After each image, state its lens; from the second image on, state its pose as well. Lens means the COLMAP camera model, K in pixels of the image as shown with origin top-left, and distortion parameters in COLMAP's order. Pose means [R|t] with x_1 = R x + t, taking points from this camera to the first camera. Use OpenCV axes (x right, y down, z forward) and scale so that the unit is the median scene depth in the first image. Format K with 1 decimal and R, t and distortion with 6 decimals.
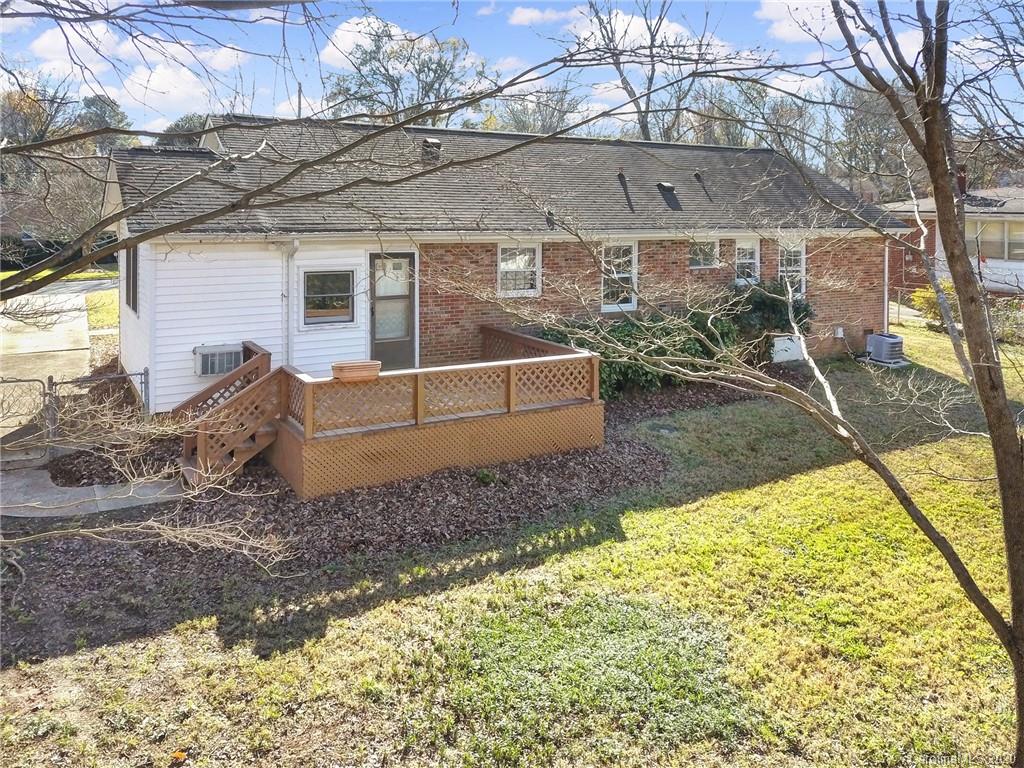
lens RADIAL K [[783.3, 0, 512.0], [0, 783.3, 384.0], [0, 0, 1]] dist [-0.002242, -0.001344]
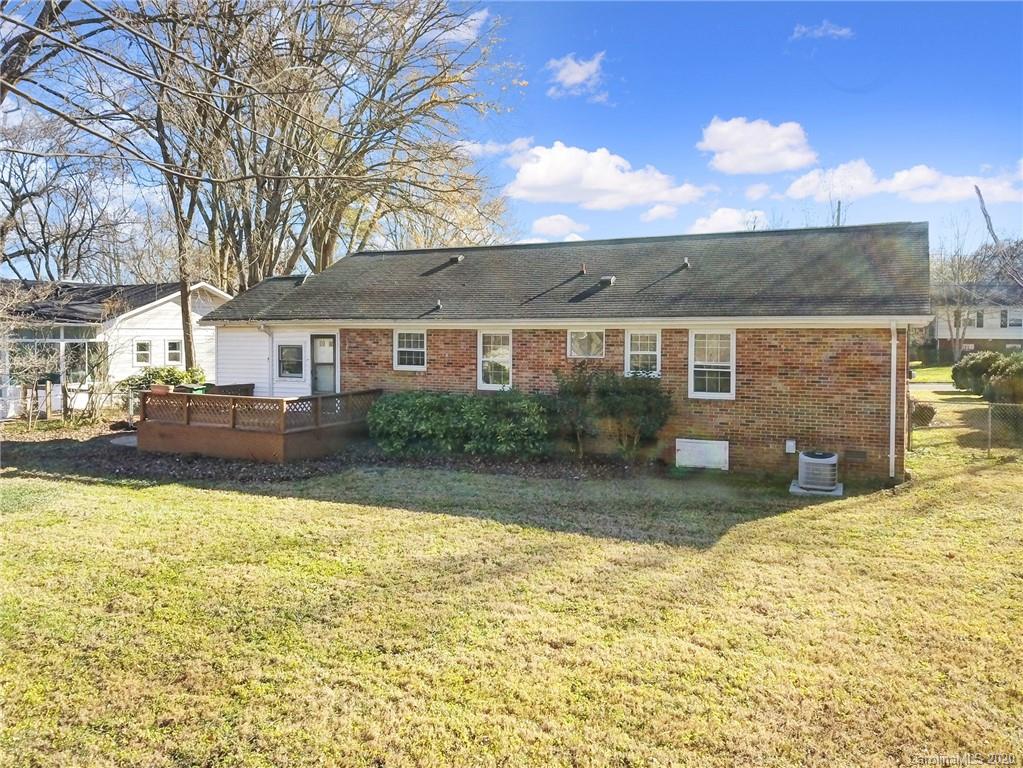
lens RADIAL K [[782.6, 0, 511.5], [0, 782.6, 384.0], [0, 0, 1]] dist [-0.002242, -0.001344]
pose [[0.590600, 0.073392, -0.803620, 1.238896], [-0.152538, 0.988056, -0.021868, -0.093904], [0.792416, 0.135498, 0.594741, 0.398677]]
